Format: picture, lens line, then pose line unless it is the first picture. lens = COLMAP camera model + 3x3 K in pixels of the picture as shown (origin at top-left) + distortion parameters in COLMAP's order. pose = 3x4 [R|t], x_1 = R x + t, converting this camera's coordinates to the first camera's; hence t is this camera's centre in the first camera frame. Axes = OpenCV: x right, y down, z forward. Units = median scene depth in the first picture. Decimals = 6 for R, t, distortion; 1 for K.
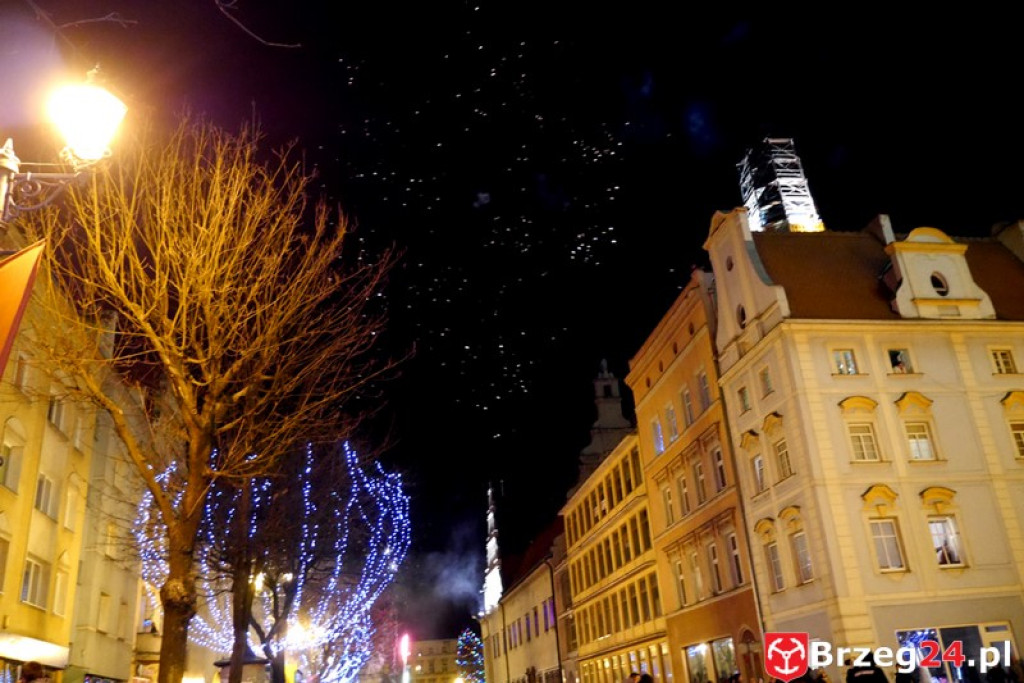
lens RADIAL K [[859.1, 0, 512.0], [0, 859.1, 341.5], [0, 0, 1]] dist [-0.012233, 0.001777]
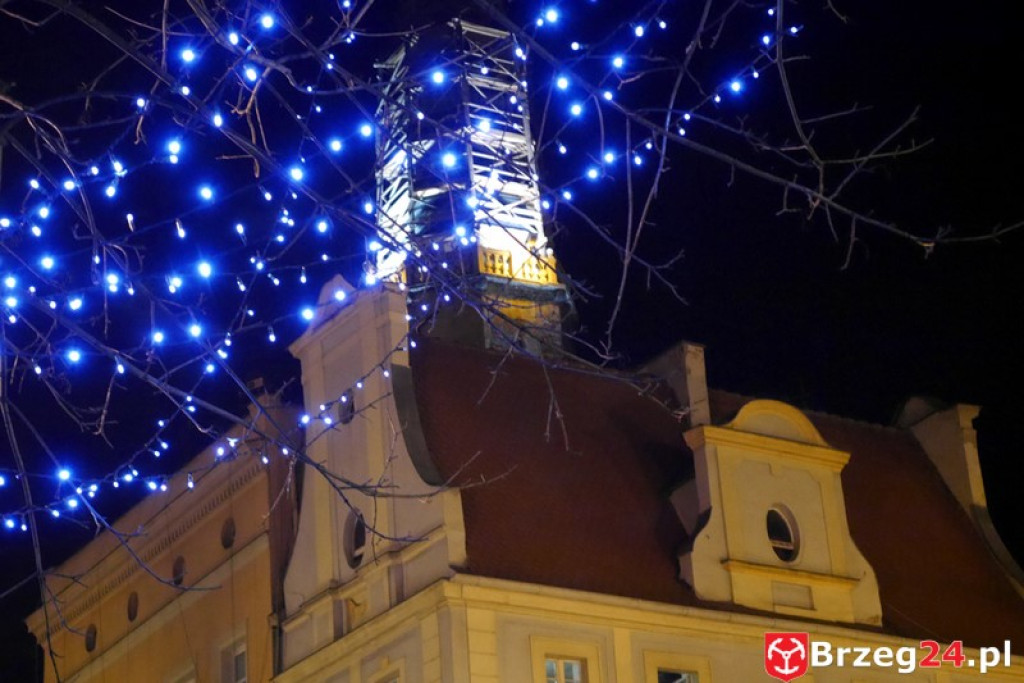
lens RADIAL K [[2423.1, 0, 512.0], [0, 2423.1, 341.5], [0, 0, 1]] dist [0.118427, 0.576320]
pose [[0.926710, 0.166504, 0.336875, -0.078362], [-0.155142, 0.986033, -0.060578, -0.061785], [-0.342257, 0.003875, 0.939599, -0.149342]]
